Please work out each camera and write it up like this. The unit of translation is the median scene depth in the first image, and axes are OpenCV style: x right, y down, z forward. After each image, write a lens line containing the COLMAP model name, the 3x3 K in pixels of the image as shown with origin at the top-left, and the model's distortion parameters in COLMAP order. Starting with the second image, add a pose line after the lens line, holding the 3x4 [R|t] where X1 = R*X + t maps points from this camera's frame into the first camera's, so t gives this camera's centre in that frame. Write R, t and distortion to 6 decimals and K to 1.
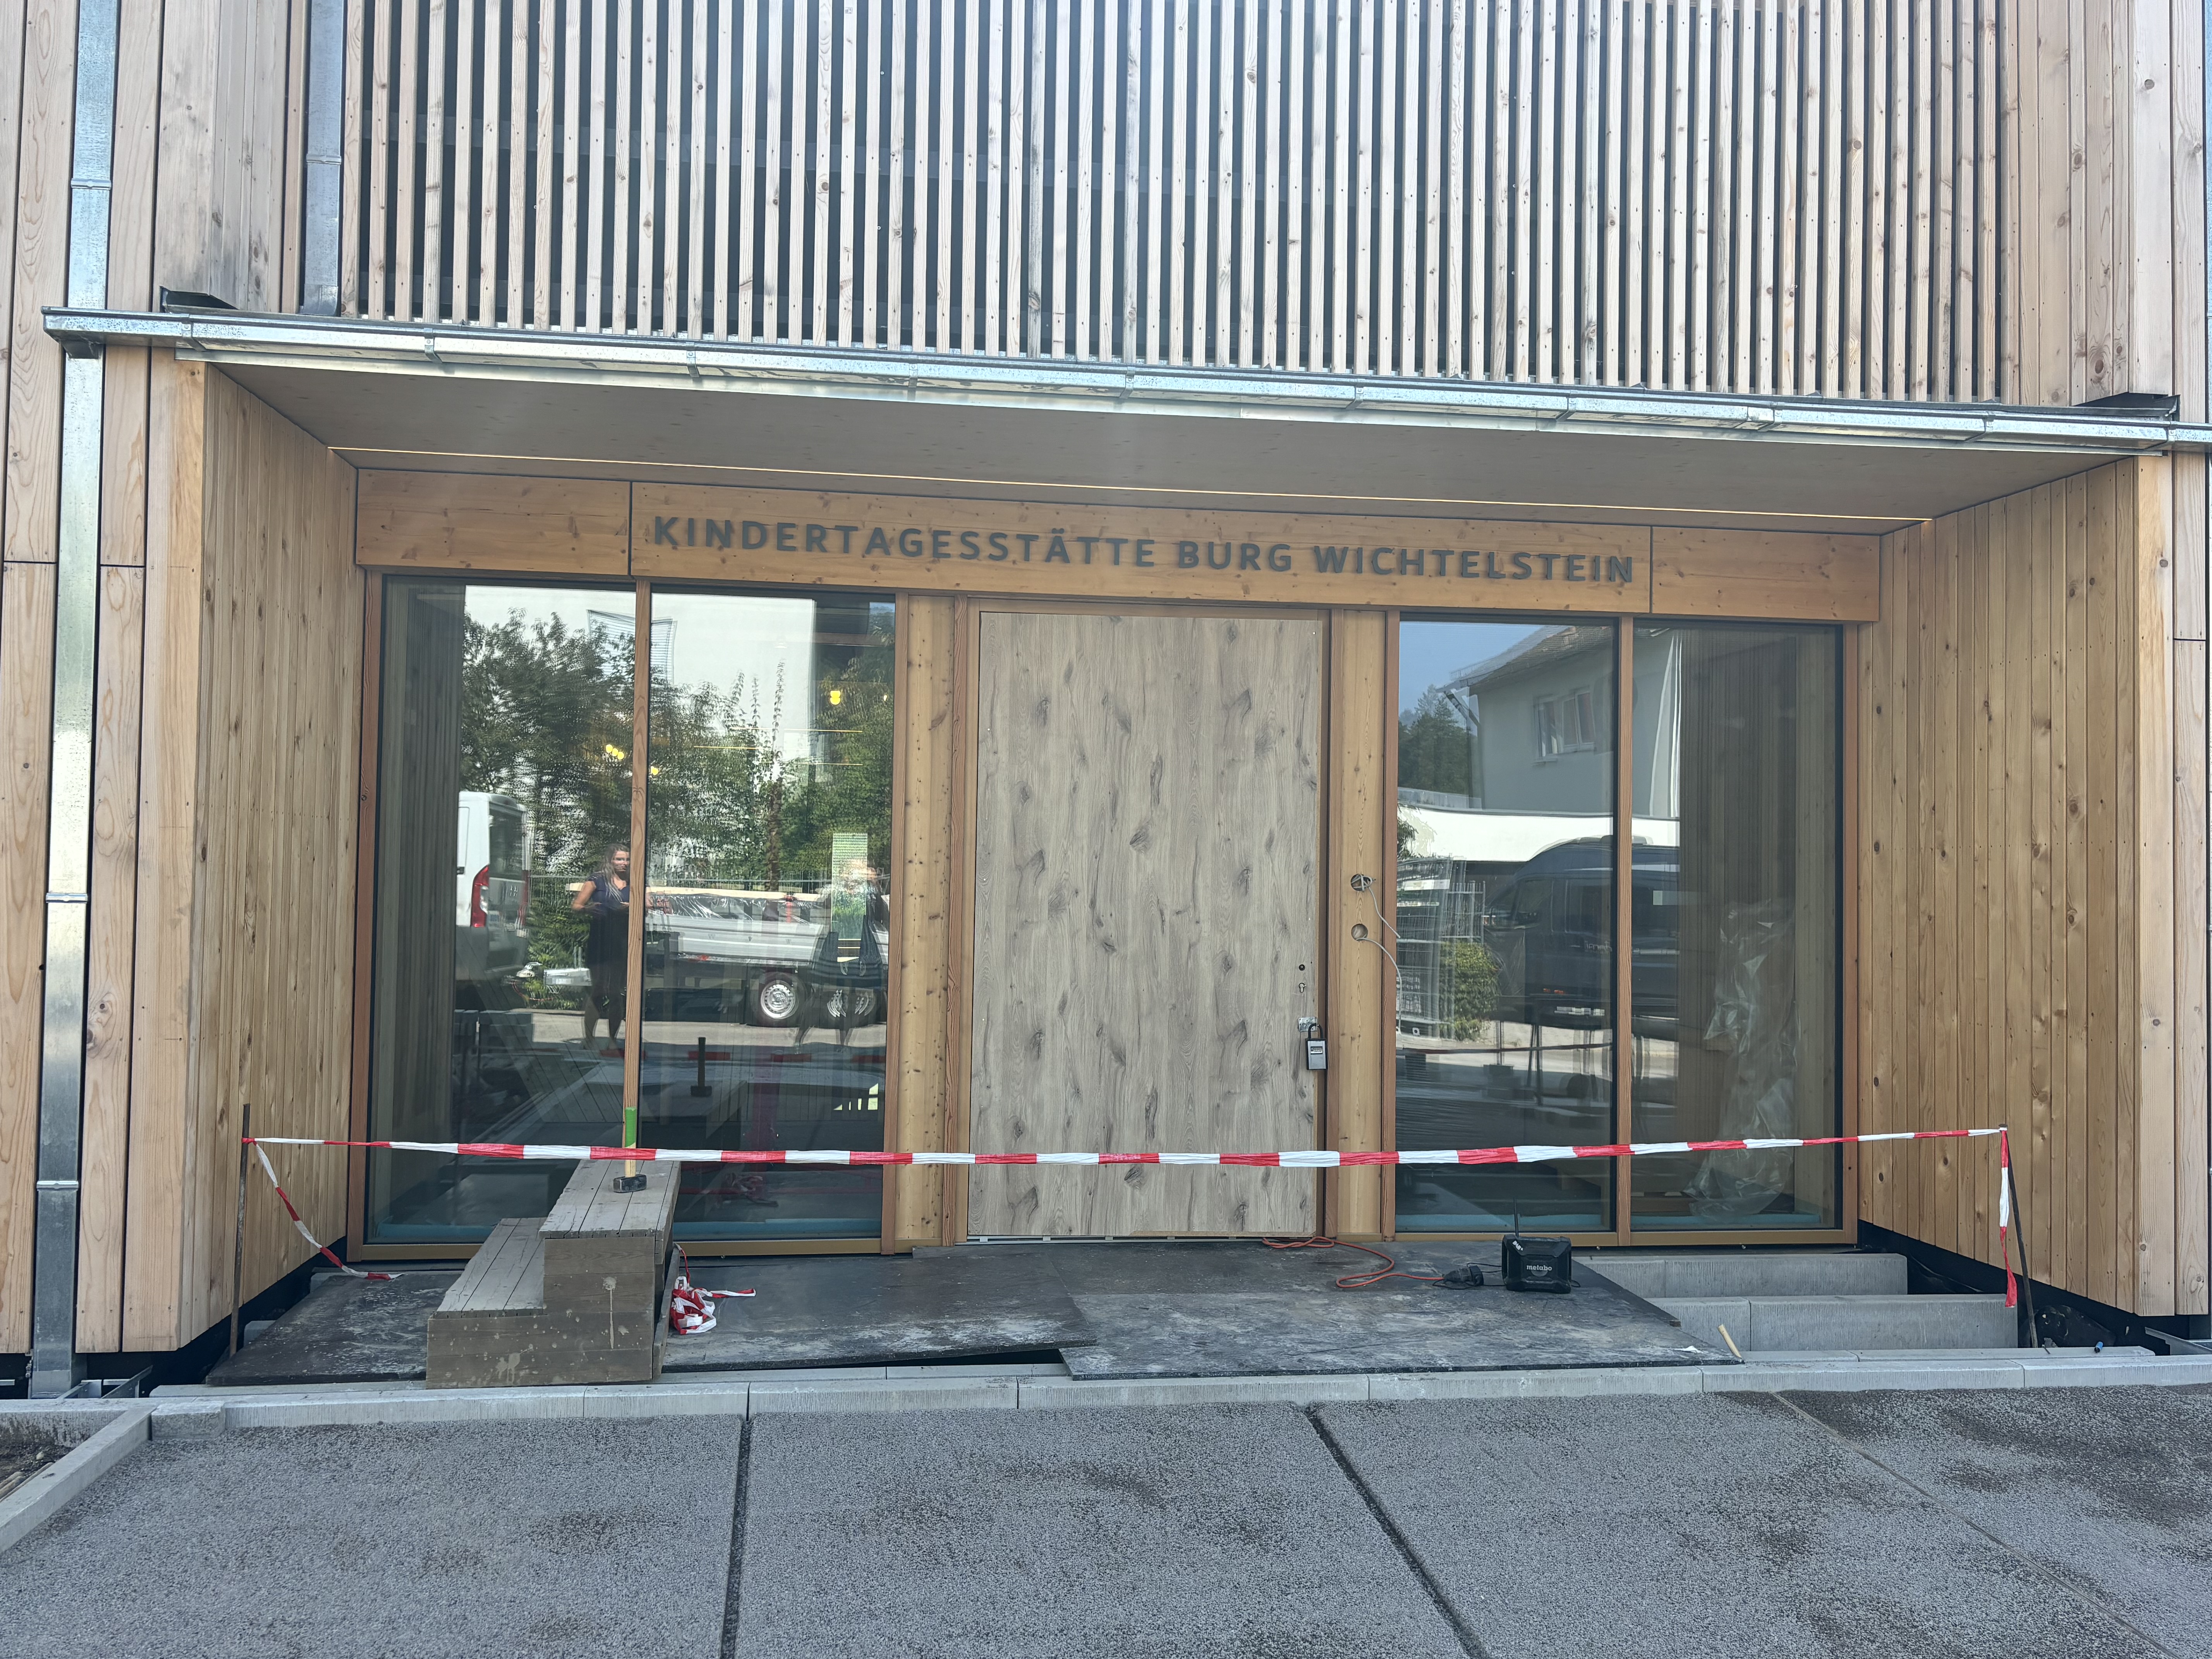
lens RADIAL K [[1729.4, 0, 1106.0], [0, 1729.4, 829.5], [0, 0, 1]] dist [0.049591, -0.072022]
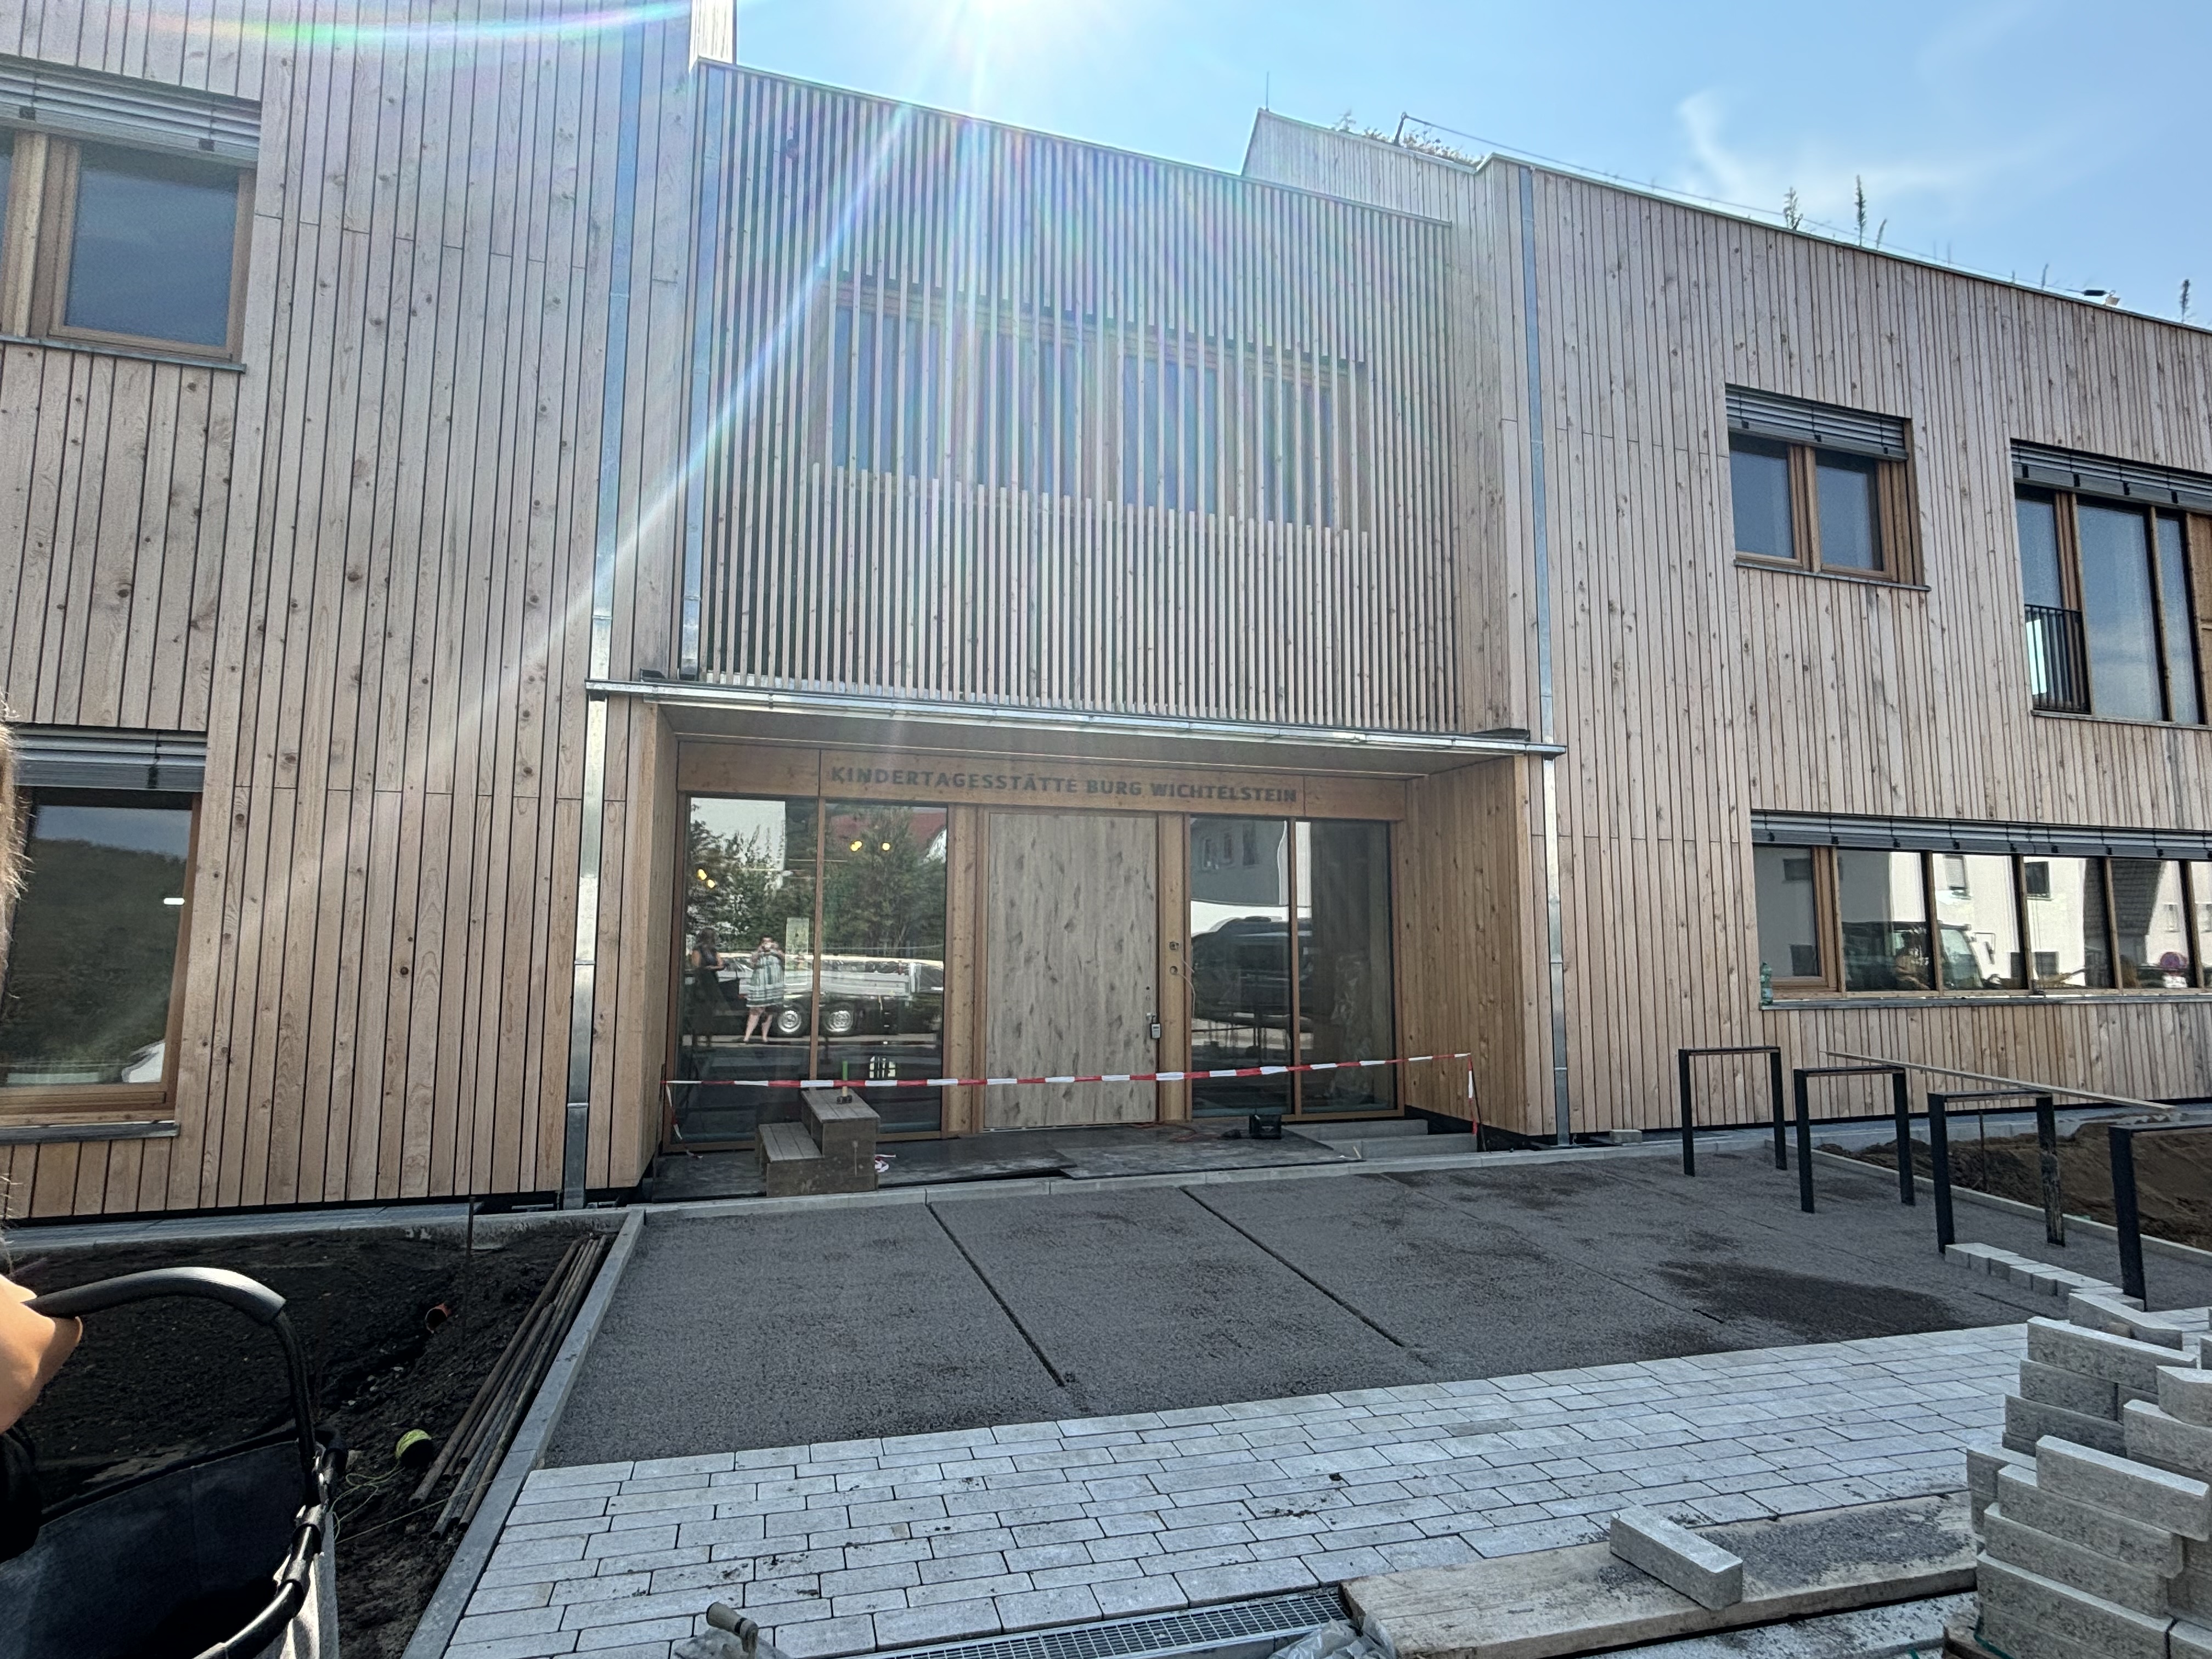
lens RADIAL K [[1079.4, 0, 1106.8], [0, 1079.4, 835.5], [0, 0, 1]] dist [0.005157, -0.001029]
pose [[0.986192, 0.003820, 0.165560, -0.160246], [0.007816, 0.997546, -0.069576, -0.013098], [-0.165420, 0.069909, 0.983742, -0.280927]]
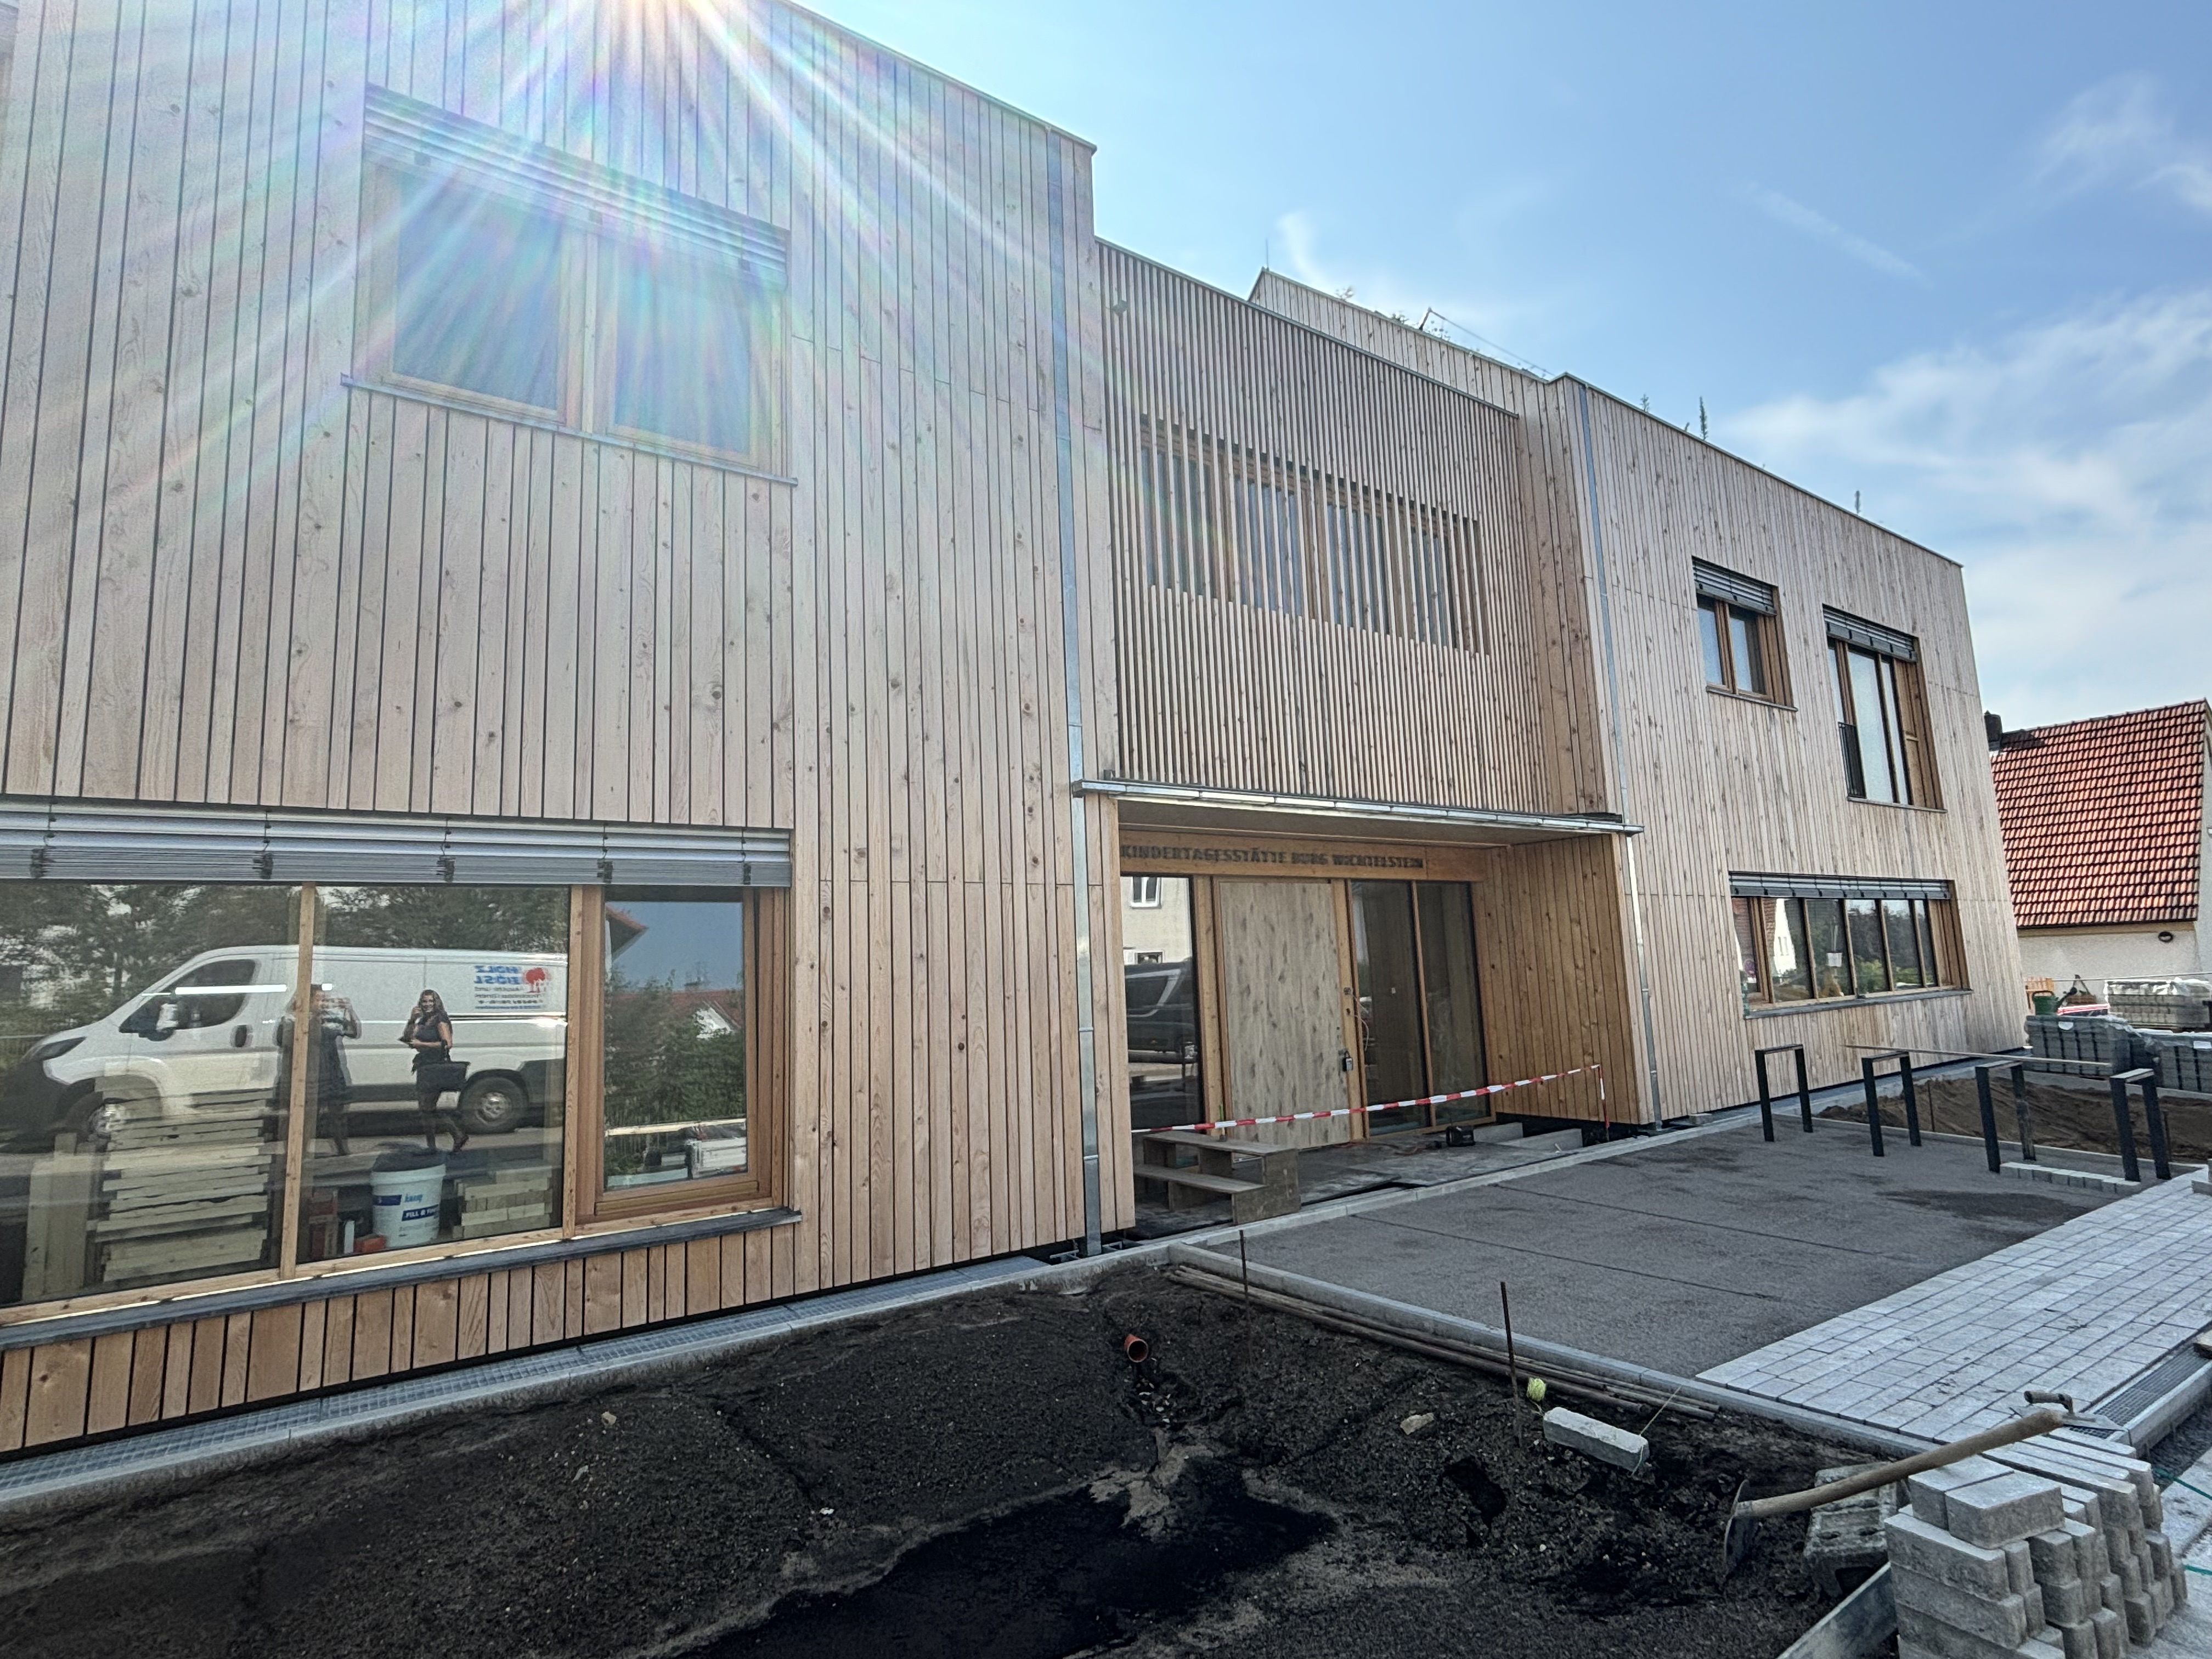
lens RADIAL K [[1093.2, 0, 1106.0], [0, 1093.2, 829.5], [0, 0, 1]] dist [0.045162, -0.018690]
pose [[0.882221, 0.010550, 0.470718, -0.985814], [0.042363, 0.993915, -0.101674, -0.059712], [-0.468927, 0.109640, 0.876406, -0.241430]]
